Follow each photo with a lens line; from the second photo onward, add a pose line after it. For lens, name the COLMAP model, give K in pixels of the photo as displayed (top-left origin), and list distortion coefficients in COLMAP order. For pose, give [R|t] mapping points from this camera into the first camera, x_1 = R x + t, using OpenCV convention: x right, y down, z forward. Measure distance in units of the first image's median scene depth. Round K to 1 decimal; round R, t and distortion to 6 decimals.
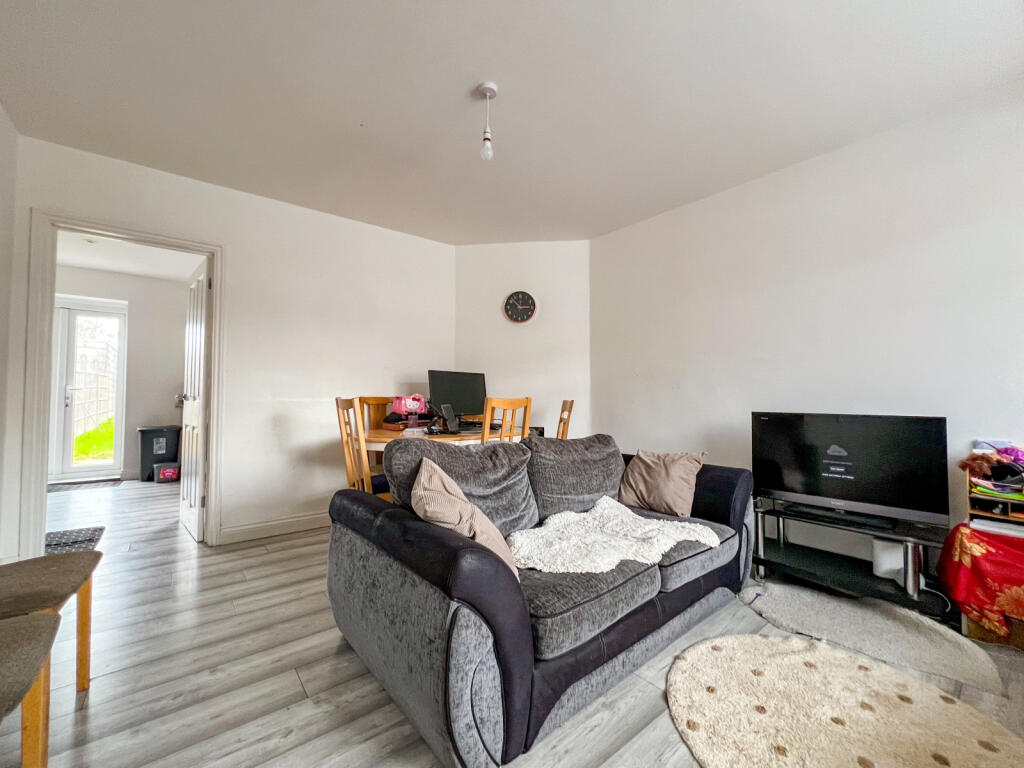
lens RADIAL K [[416.7, 0, 510.0], [0, 416.7, 389.2], [0, 0, 1]] dist [-0.002779, 0.000402]
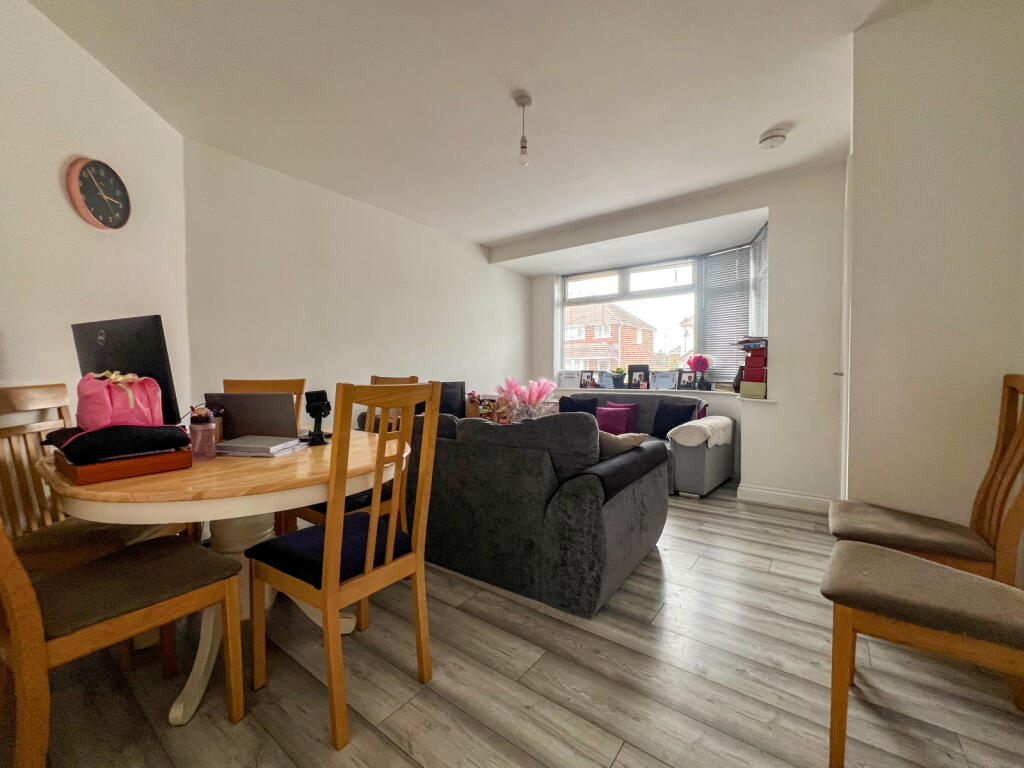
lens RADIAL K [[416.7, 0, 513.9], [0, 416.7, 383.5], [0, 0, 1]] dist [-0.002779, 0.000402]
pose [[-0.245208, -0.039129, 0.968681, -1.213675], [-0.015809, 0.999214, 0.036361, 0.002365], [-0.969342, -0.006398, -0.245633, 1.340450]]
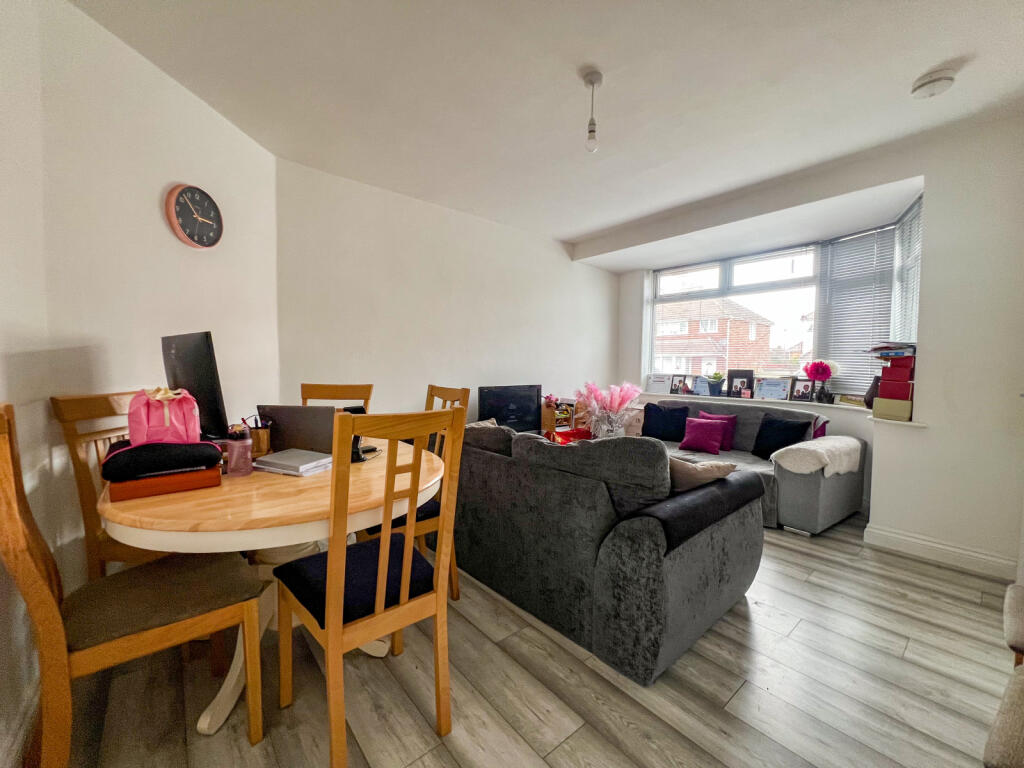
lens RADIAL K [[416.7, 0, 509.0], [0, 416.7, 385.4], [0, 0, 1]] dist [-0.002779, 0.000402]
pose [[-0.015371, -0.055481, 0.998341, -1.122436], [-0.030673, 0.998016, 0.054990, -0.040729], [-0.999411, -0.029777, -0.017042, 1.233242]]
